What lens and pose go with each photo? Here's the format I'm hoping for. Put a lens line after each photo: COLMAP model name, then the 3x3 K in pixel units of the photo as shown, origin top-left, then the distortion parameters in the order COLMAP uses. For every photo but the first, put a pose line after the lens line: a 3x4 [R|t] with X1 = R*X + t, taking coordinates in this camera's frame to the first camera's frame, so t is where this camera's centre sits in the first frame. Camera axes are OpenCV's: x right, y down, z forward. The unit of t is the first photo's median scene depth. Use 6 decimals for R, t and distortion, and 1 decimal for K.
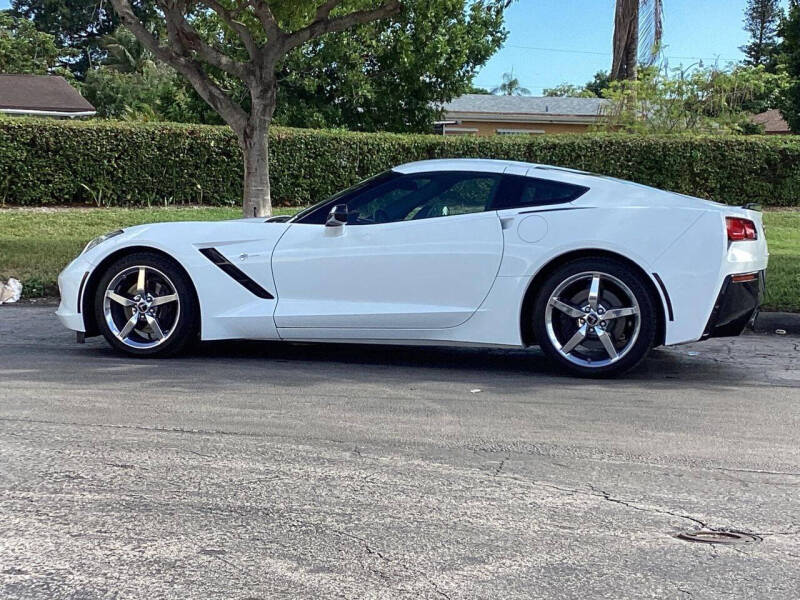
lens RADIAL K [[1479.0, 0, 400.0], [0, 1479.0, 300.0], [0, 0, 1]] dist [0.026540, 0.478623]
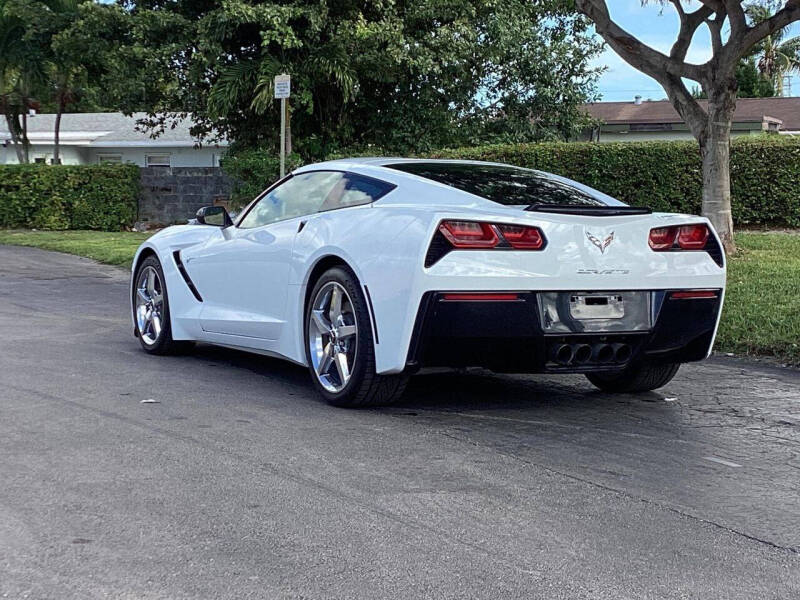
lens RADIAL K [[1479.0, 0, 400.0], [0, 1479.0, 300.0], [0, 0, 1]] dist [0.026540, 0.478623]
pose [[0.704223, 0.041616, -0.708758, 0.709815], [-0.056035, 0.998424, 0.002949, -0.012293], [0.707764, 0.037638, 0.705446, 0.386281]]
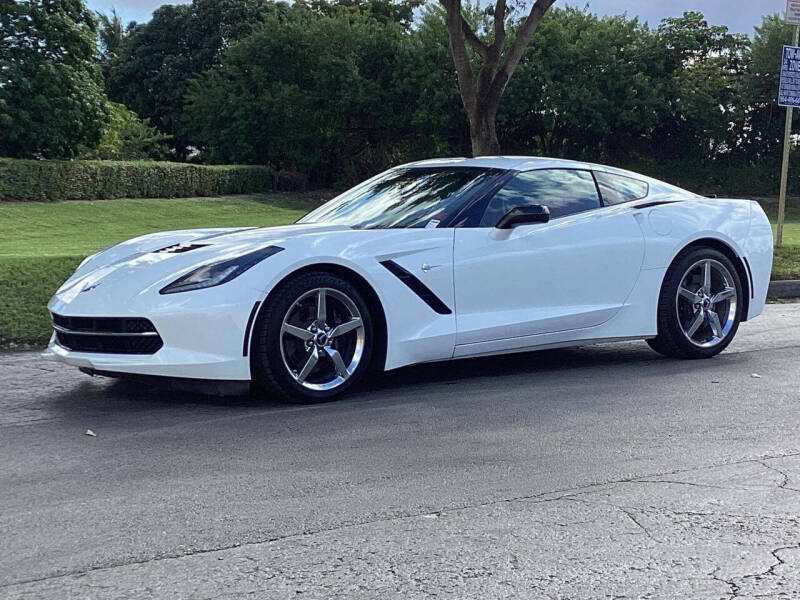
lens RADIAL K [[1456.6, 0, 400.0], [0, 1456.6, 300.0], [0, 0, 1]] dist [0.145827, 0.162552]
pose [[0.595177, -0.076547, 0.799940, -0.794981], [0.078616, 0.996224, 0.036837, -0.043036], [-0.799740, 0.040964, 0.598948, 0.496354]]
